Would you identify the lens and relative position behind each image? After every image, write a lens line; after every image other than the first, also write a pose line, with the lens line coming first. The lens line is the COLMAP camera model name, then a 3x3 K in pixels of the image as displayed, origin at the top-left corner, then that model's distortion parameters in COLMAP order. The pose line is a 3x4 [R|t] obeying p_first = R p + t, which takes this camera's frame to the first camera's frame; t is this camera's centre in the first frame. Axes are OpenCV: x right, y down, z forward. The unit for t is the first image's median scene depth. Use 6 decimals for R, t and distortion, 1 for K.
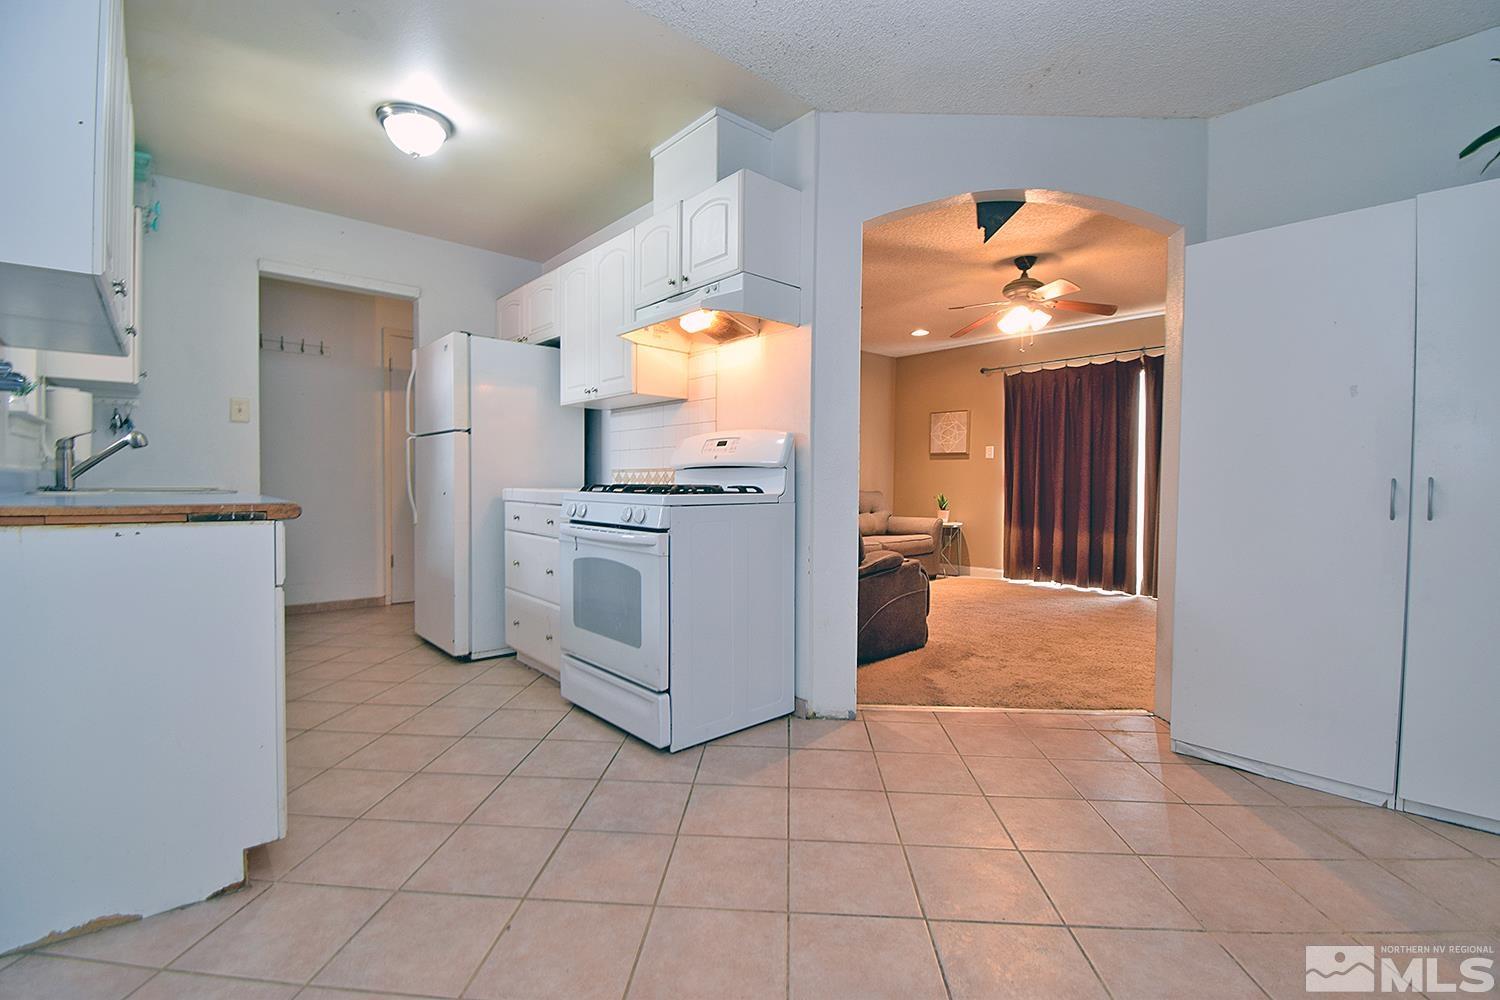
lens RADIAL K [[661.0, 0, 750.0], [0, 661.0, 500.0], [0, 0, 1]] dist [0.014054, -0.022207]
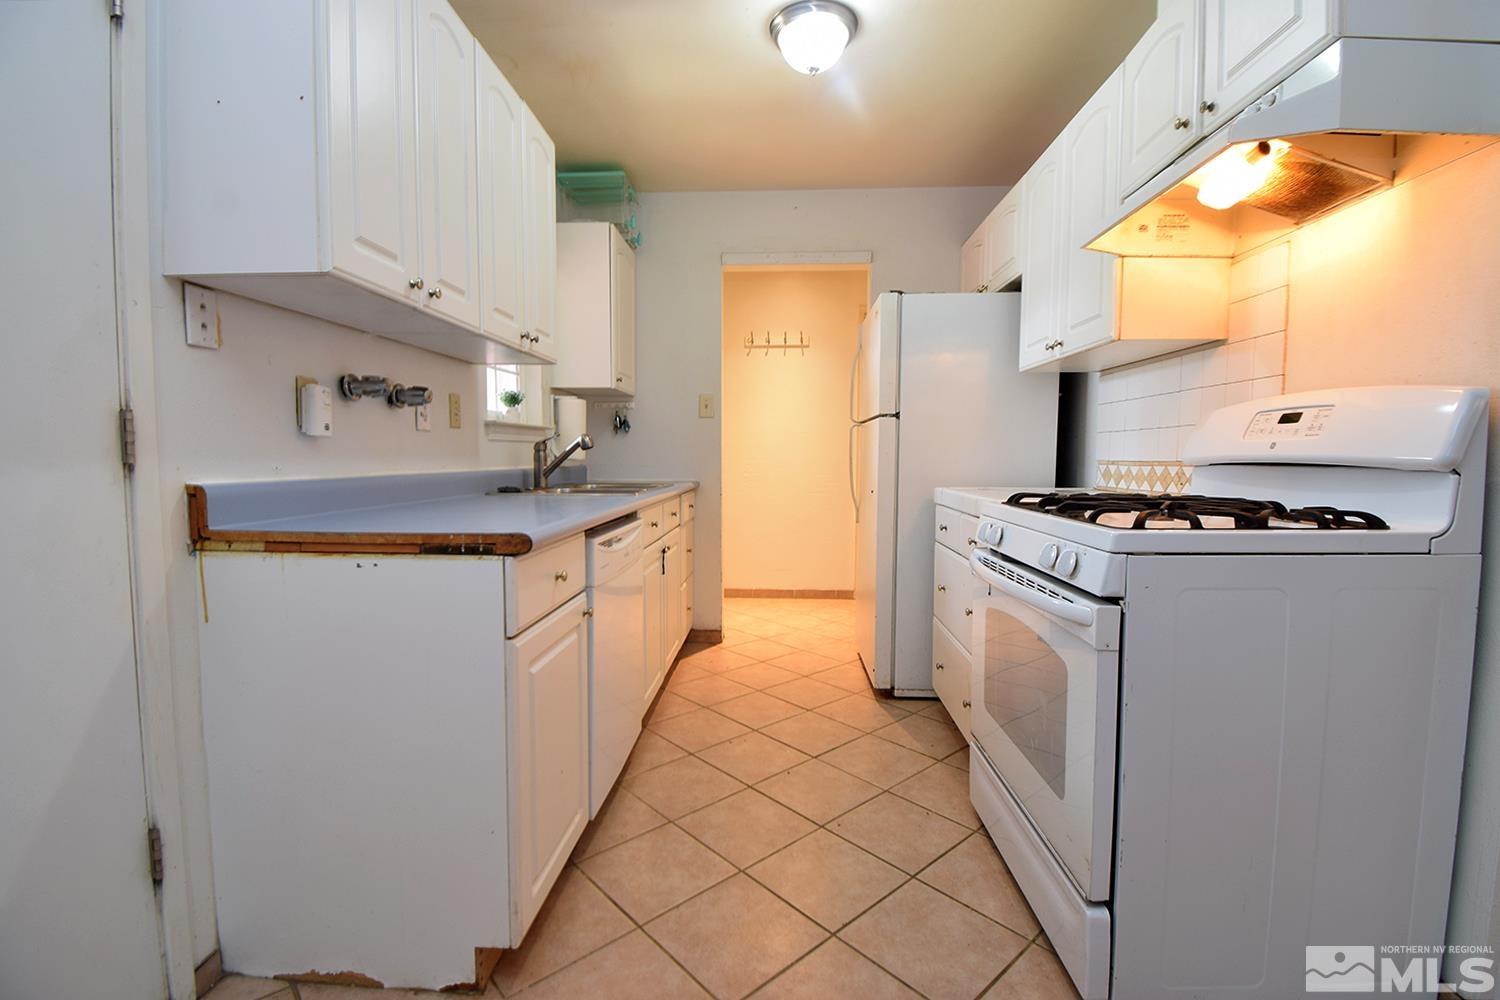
lens RADIAL K [[672.4, 0, 746.2], [0, 672.4, 502.5], [0, 0, 1]] dist [0.026757, -0.030315]
pose [[0.713440, 0.041953, -0.699460, 0.026847], [-0.014147, 0.998865, 0.045481, -0.041228], [0.700574, -0.022553, 0.713223, 0.357925]]
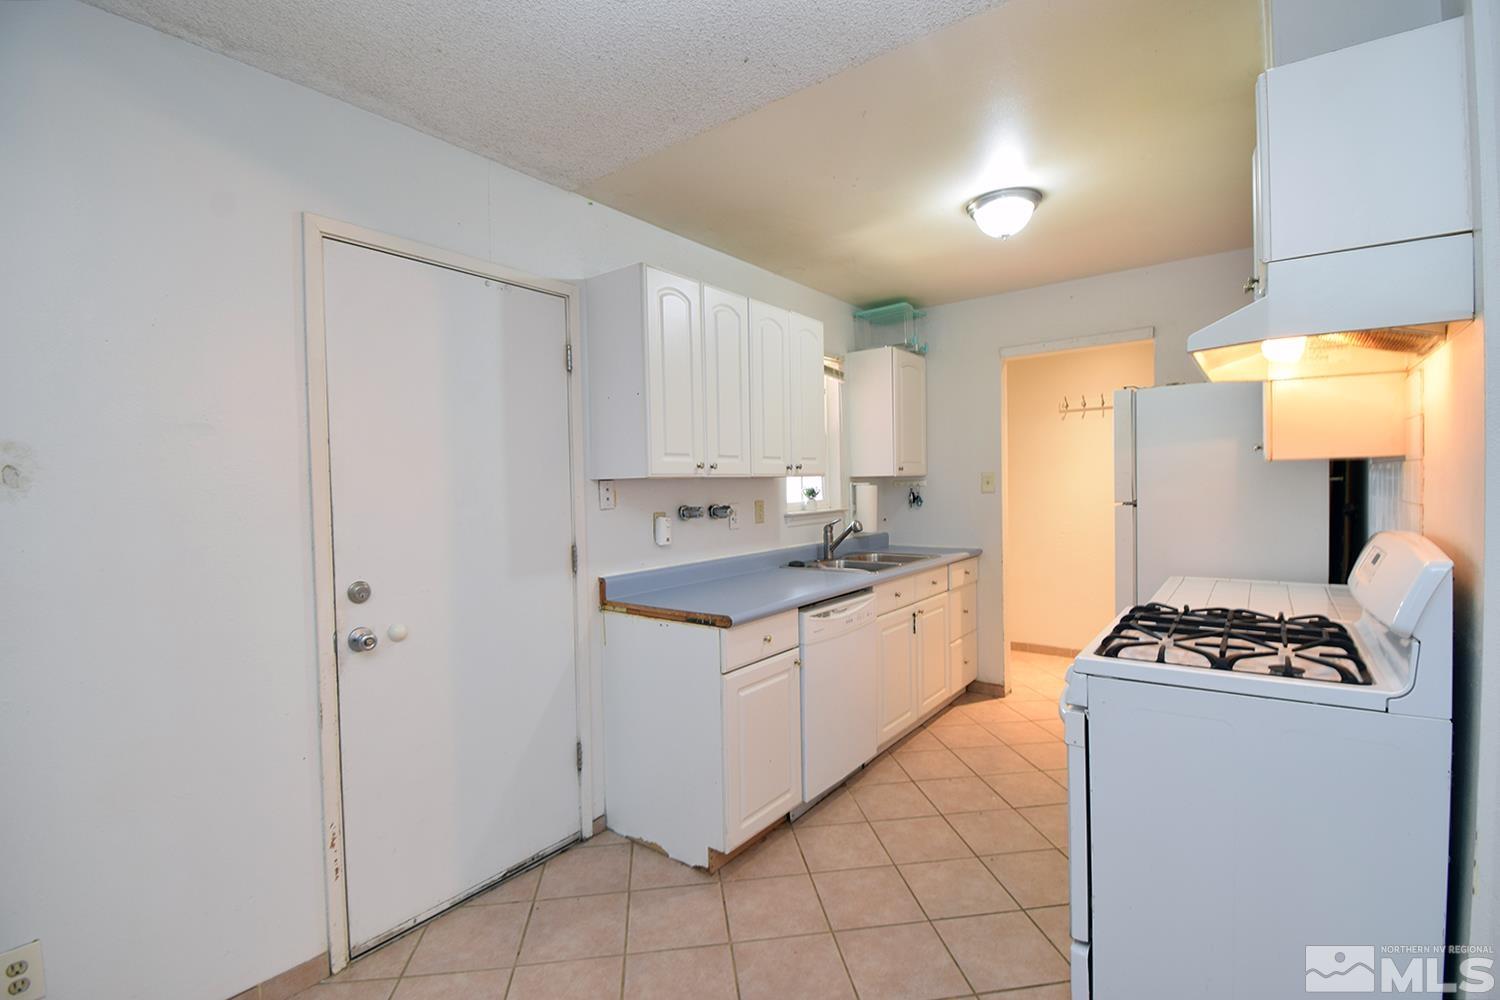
lens RADIAL K [[672.4, 0, 746.2], [0, 672.4, 502.5], [0, 0, 1]] dist [0.026757, -0.030315]
pose [[0.189856, 0.012546, -0.981732, 0.403402], [-0.000185, 0.999919, 0.012743, -0.145132], [0.981812, -0.002237, 0.189843, 0.443402]]
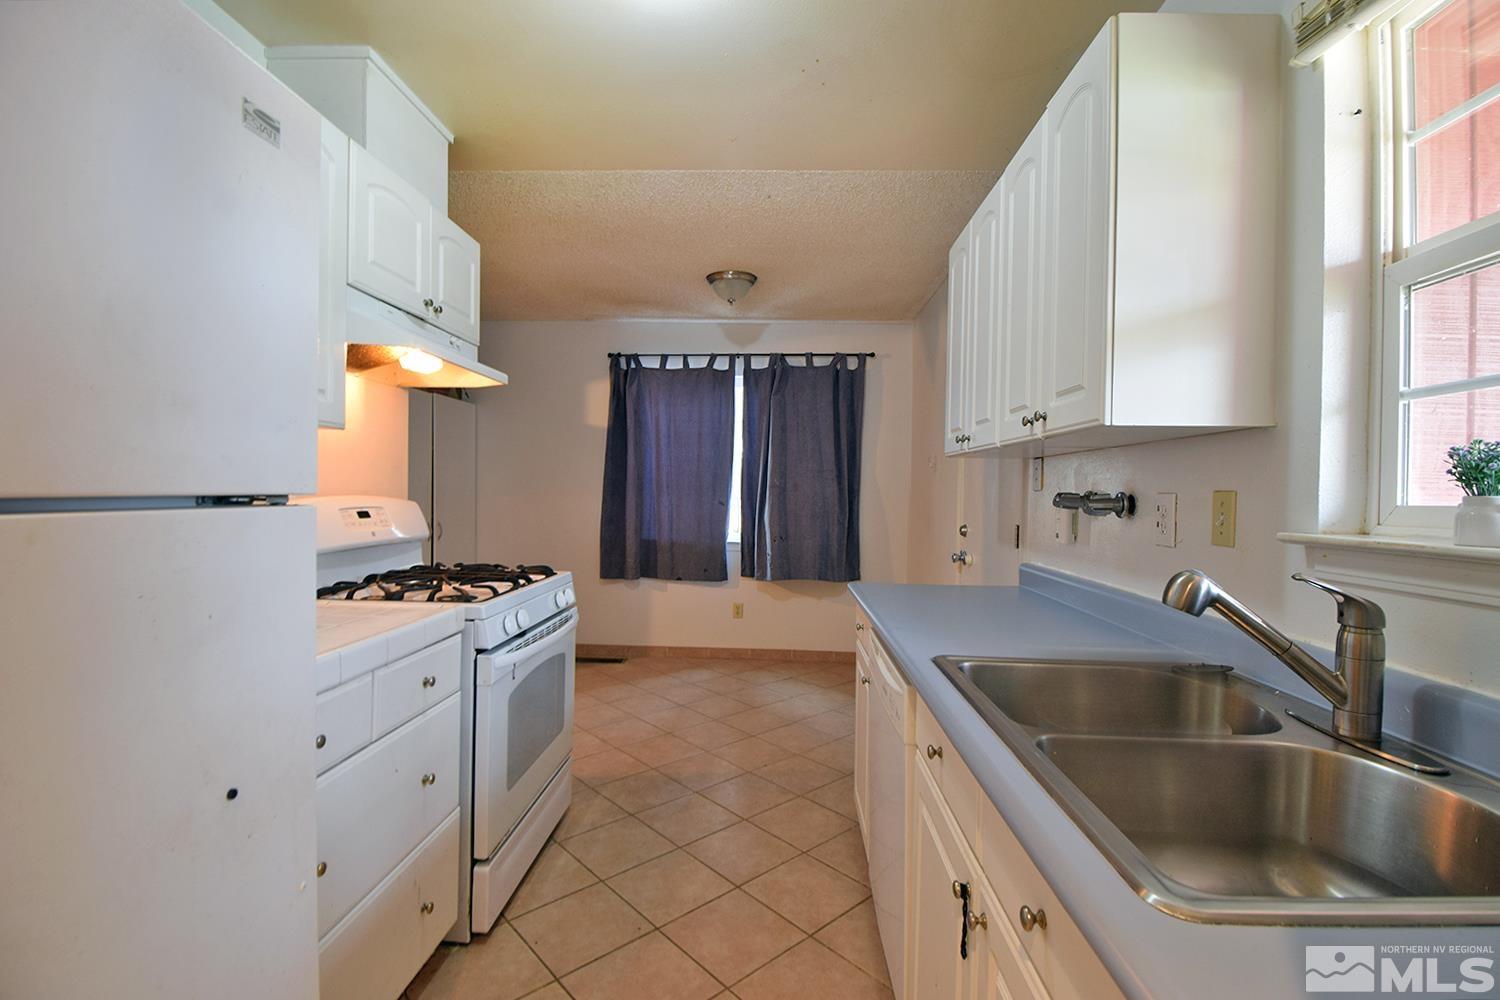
lens RADIAL K [[661.0, 0, 750.0], [0, 661.0, 500.0], [0, 0, 1]] dist [0.014054, -0.022207]
pose [[-0.720002, -0.031398, 0.693261, -0.910584], [-0.004560, 0.999168, 0.040517, -0.142271], [-0.693957, 0.026011, -0.719547, 1.307889]]
